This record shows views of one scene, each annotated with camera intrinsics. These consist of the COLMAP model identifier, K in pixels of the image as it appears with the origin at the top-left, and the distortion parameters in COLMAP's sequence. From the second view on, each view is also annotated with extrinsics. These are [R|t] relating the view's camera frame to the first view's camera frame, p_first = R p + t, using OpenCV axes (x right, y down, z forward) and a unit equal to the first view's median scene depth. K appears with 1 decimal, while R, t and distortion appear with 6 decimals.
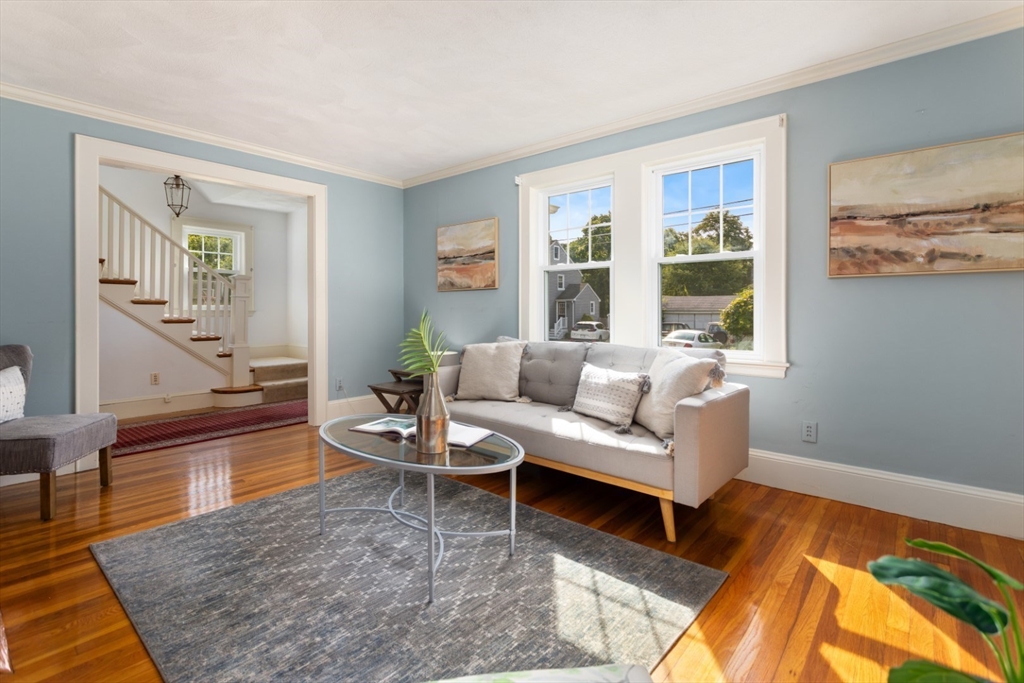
lens RADIAL K [[490.6, 0, 510.4], [0, 490.6, 305.1], [0, 0, 1]] dist [0.022622, 0.000395]
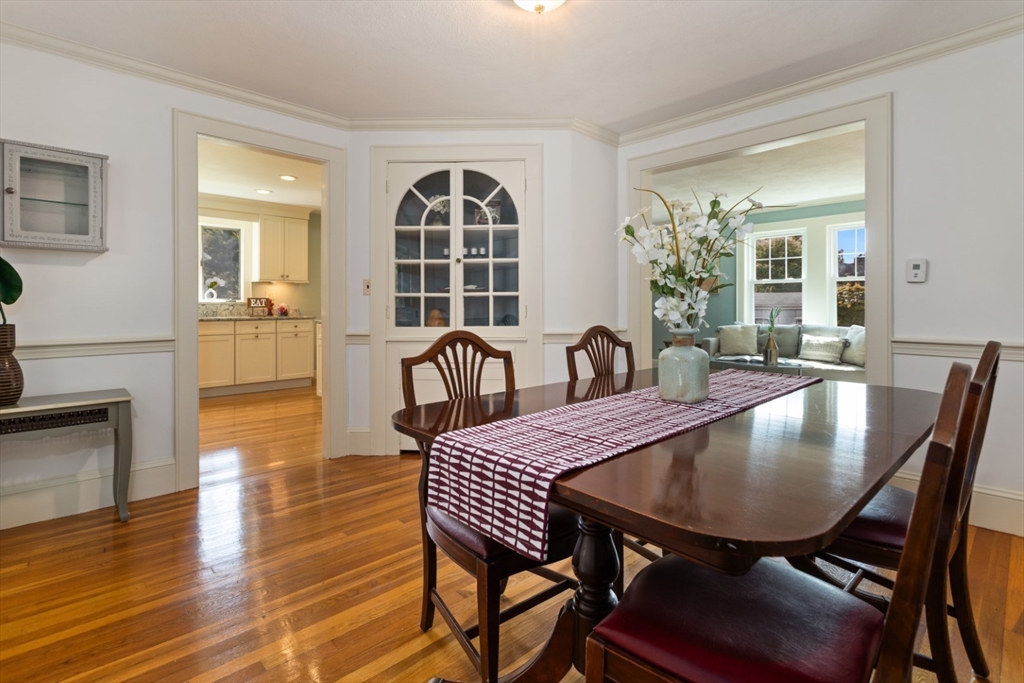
lens RADIAL K [[490.6, 0, 510.4], [0, 490.6, 305.1], [0, 0, 1]] dist [0.022622, 0.000395]
pose [[0.994241, -0.001720, -0.107158, -0.878746], [0.002526, 0.999970, 0.007384, -0.017543], [0.107142, -0.007612, 0.994215, -1.188942]]
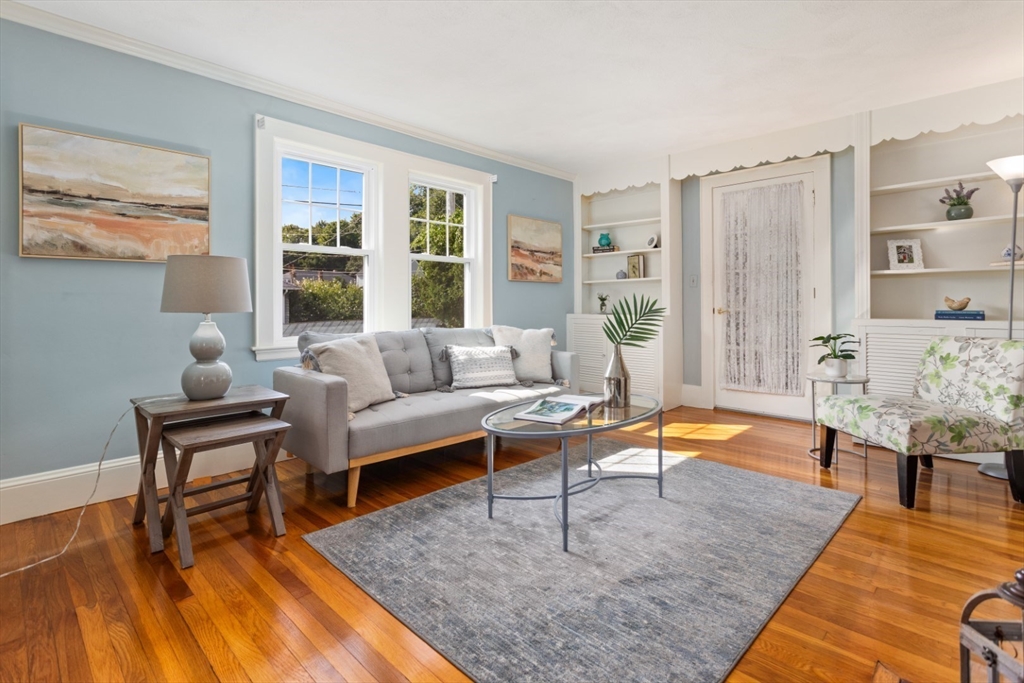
lens RADIAL K [[490.6, 0, 510.4], [0, 490.6, 305.1], [0, 0, 1]] dist [0.022622, 0.000395]
pose [[0.064922, -0.006438, 0.997870, -1.062123], [-0.006958, 0.999952, 0.006905, 0.019422], [-0.997866, -0.007392, 0.064874, 0.881873]]
